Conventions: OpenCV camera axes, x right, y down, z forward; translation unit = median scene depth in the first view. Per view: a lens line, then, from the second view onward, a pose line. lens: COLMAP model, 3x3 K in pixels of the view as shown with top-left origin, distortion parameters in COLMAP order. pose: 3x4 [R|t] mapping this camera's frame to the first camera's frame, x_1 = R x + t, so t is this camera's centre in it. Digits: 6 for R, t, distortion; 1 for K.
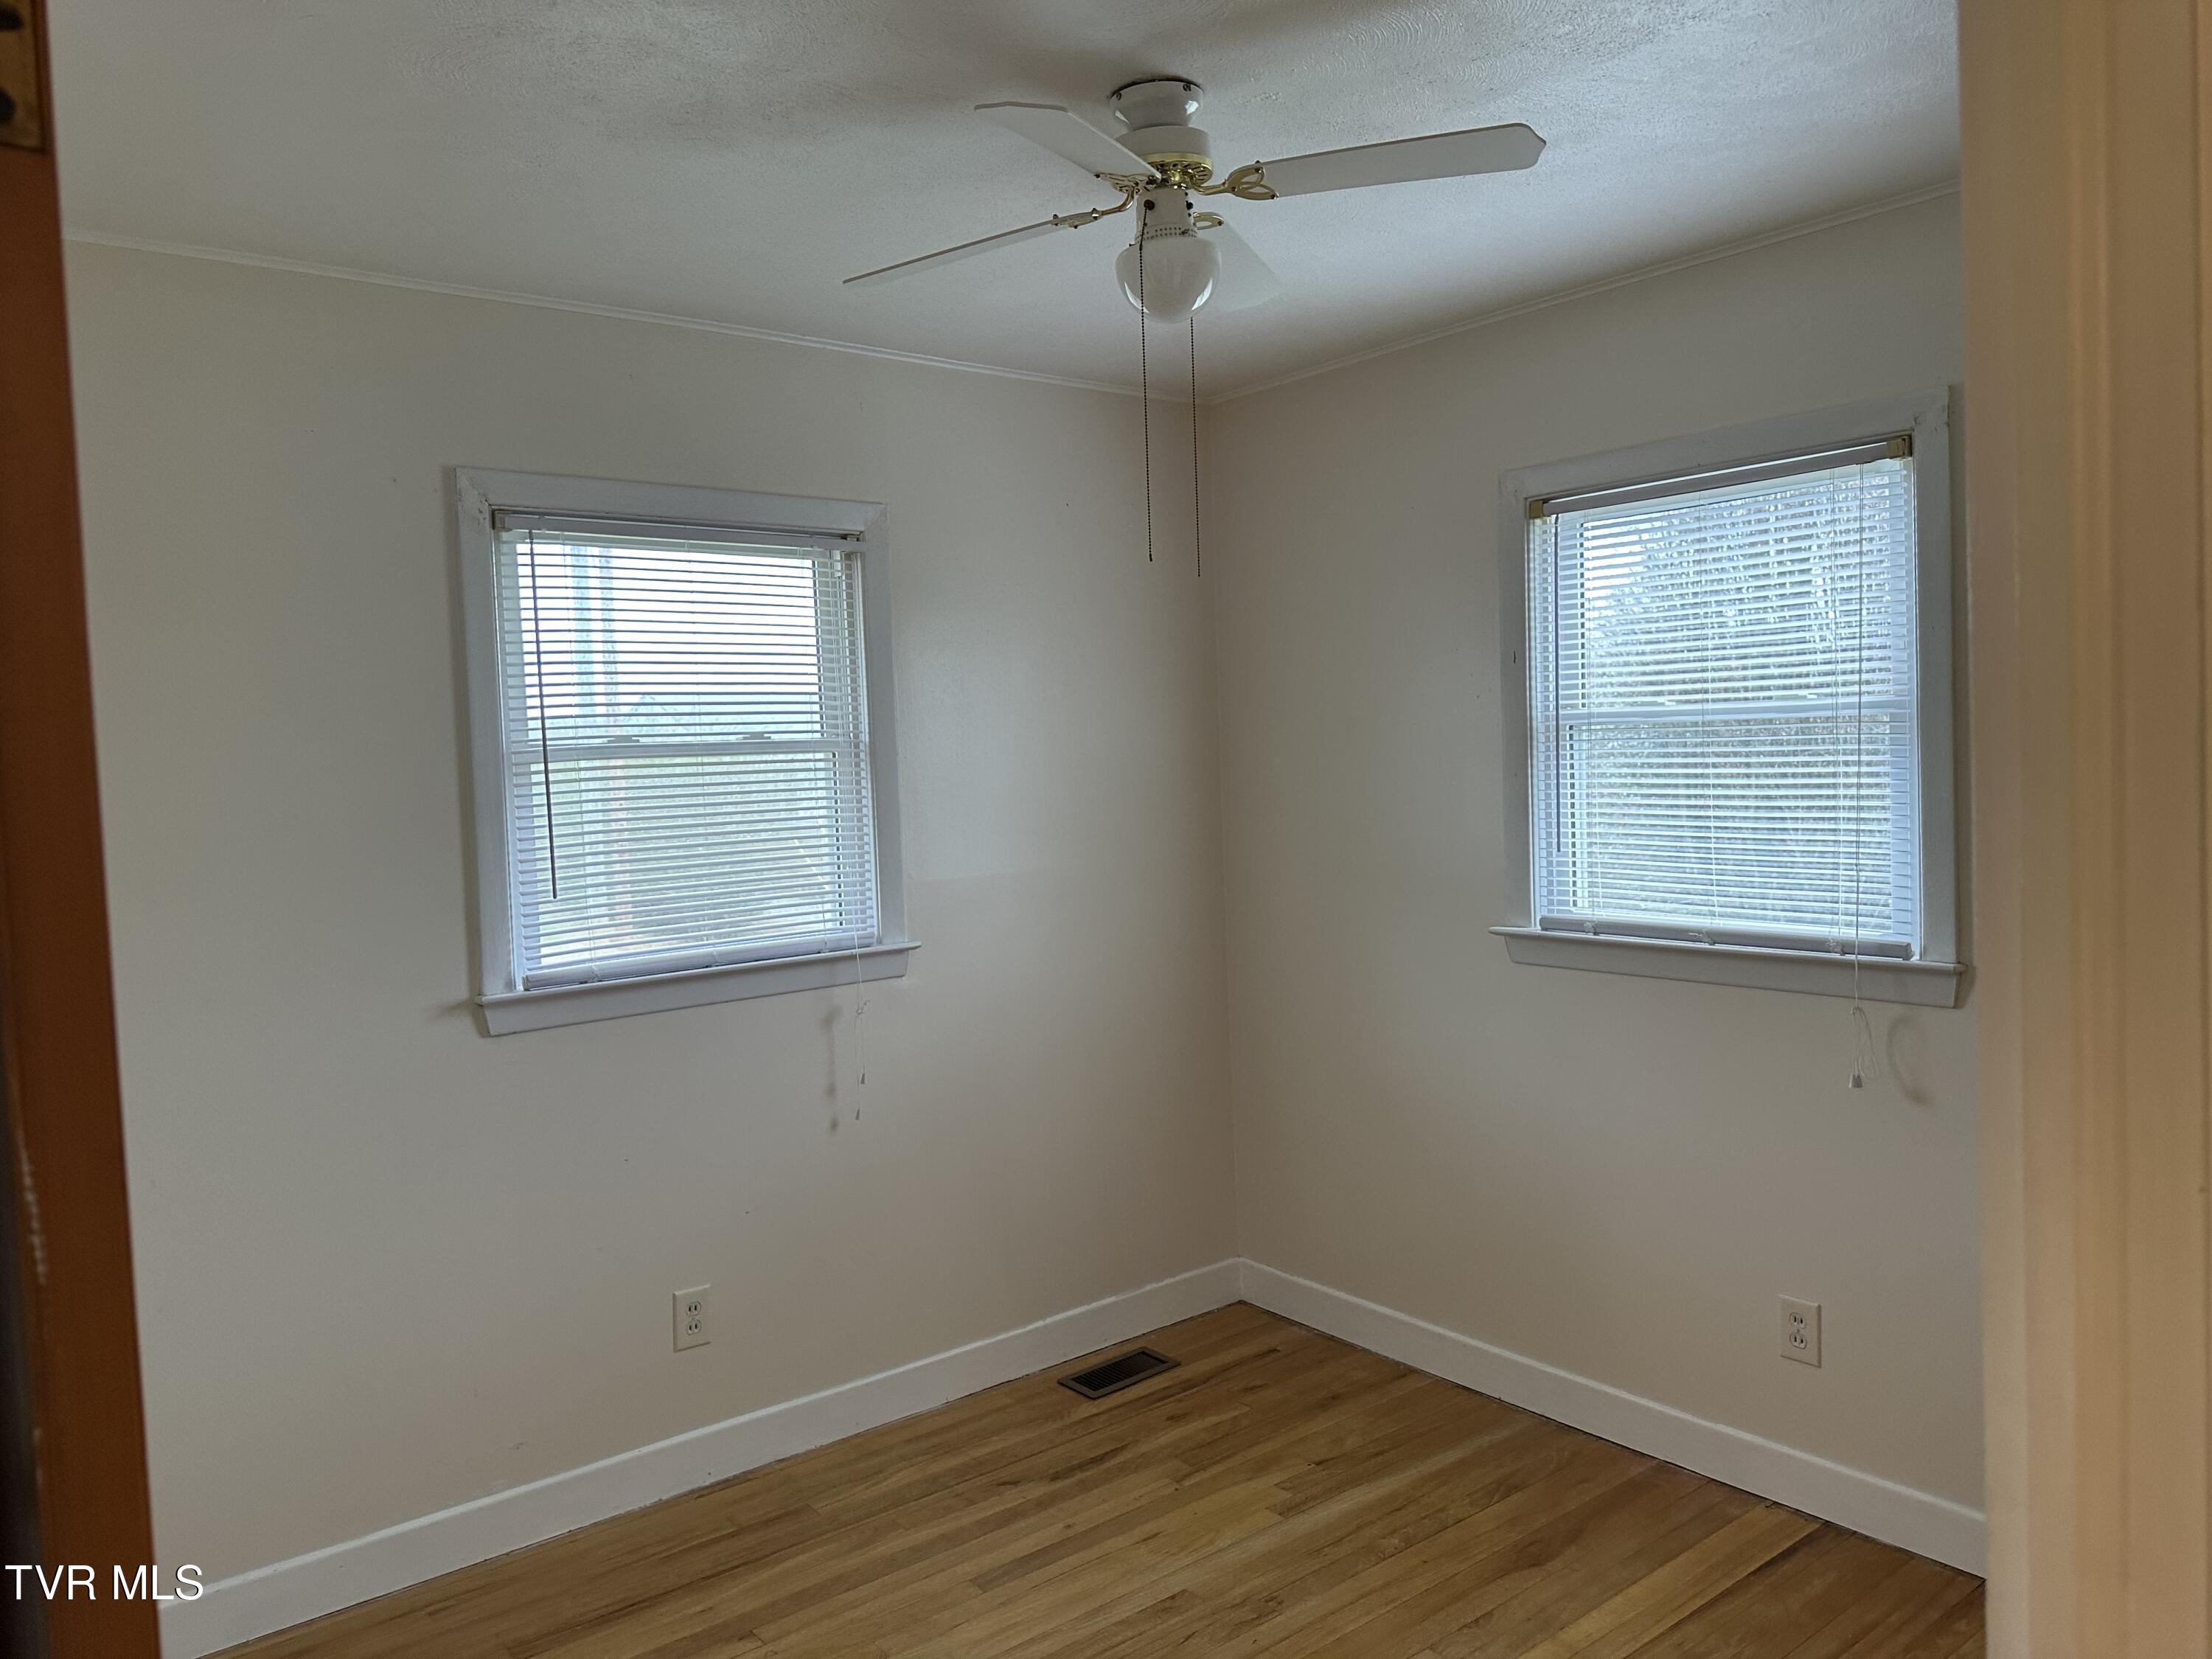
lens RADIAL K [[1568.6, 0, 1108.9], [0, 1568.6, 821.6], [0, 0, 1]] dist [0.063501, -0.083541]
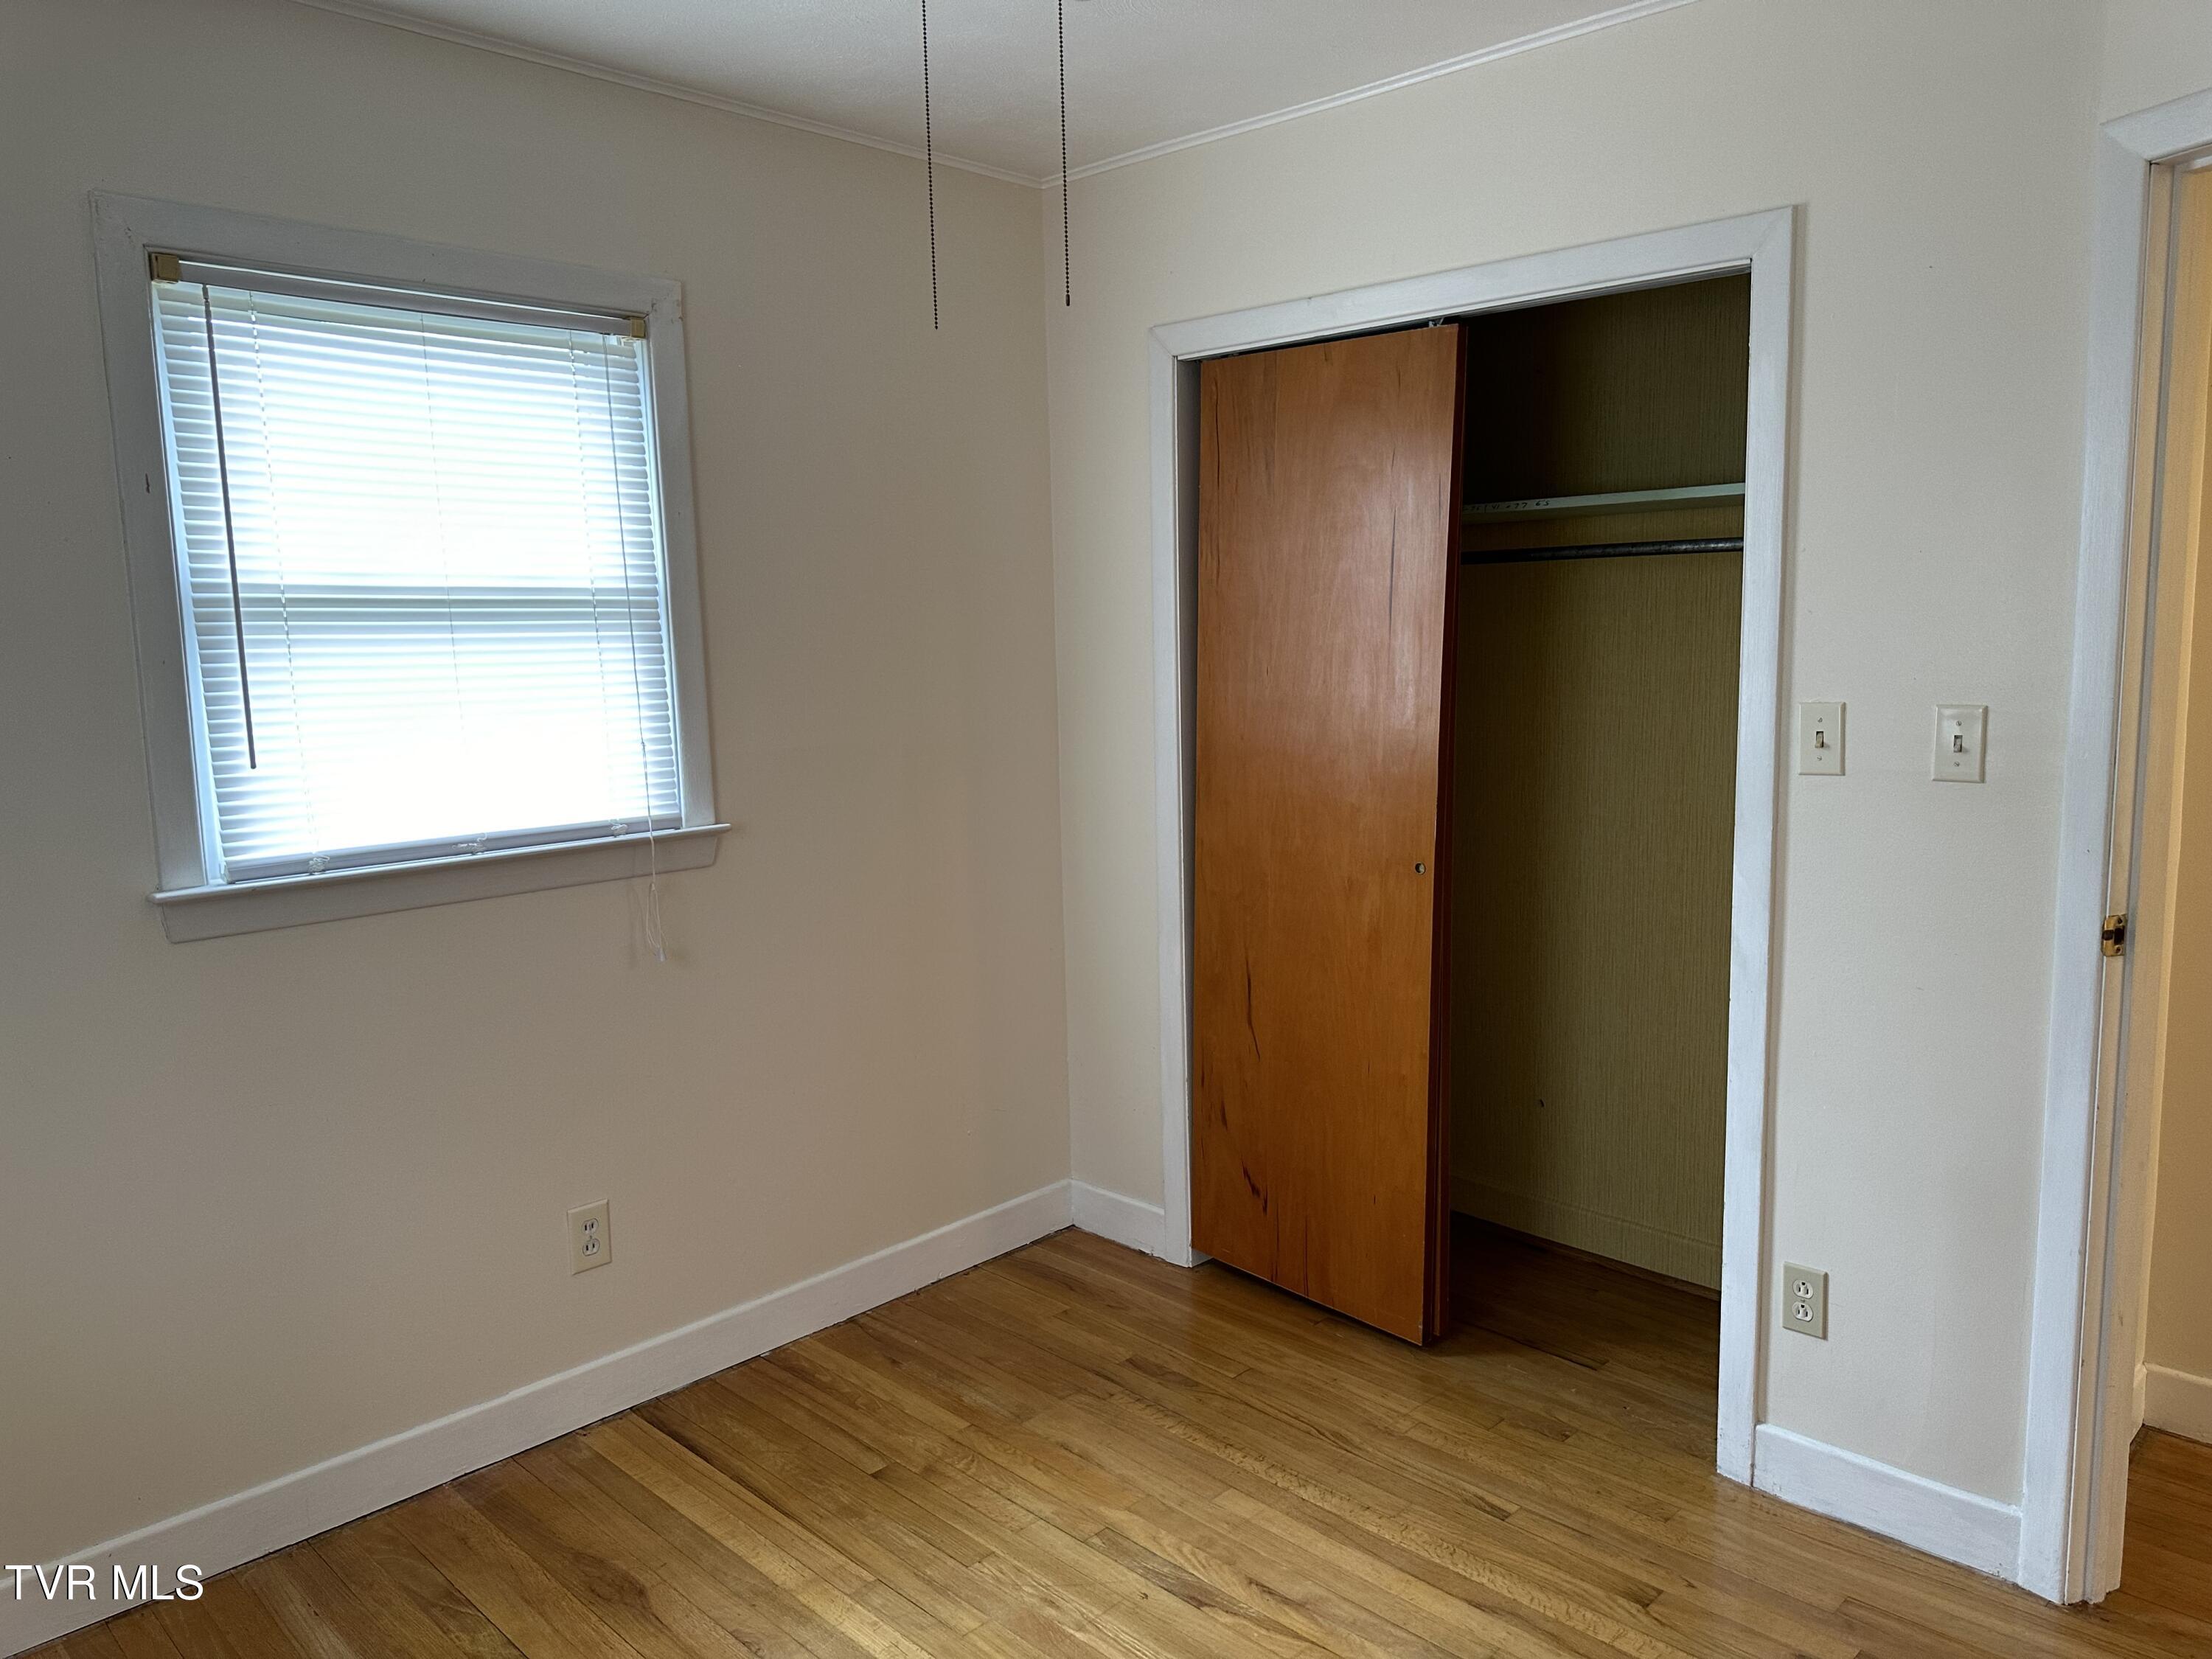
lens RADIAL K [[1568.6, 0, 1106.6], [0, 1568.6, 825.4], [0, 0, 1]] dist [0.063501, -0.083541]
pose [[-0.116671, -0.095577, 0.988561, -0.535400], [0.071063, 0.992004, 0.104297, -0.003405], [-0.990625, 0.082418, -0.108946, 0.792532]]
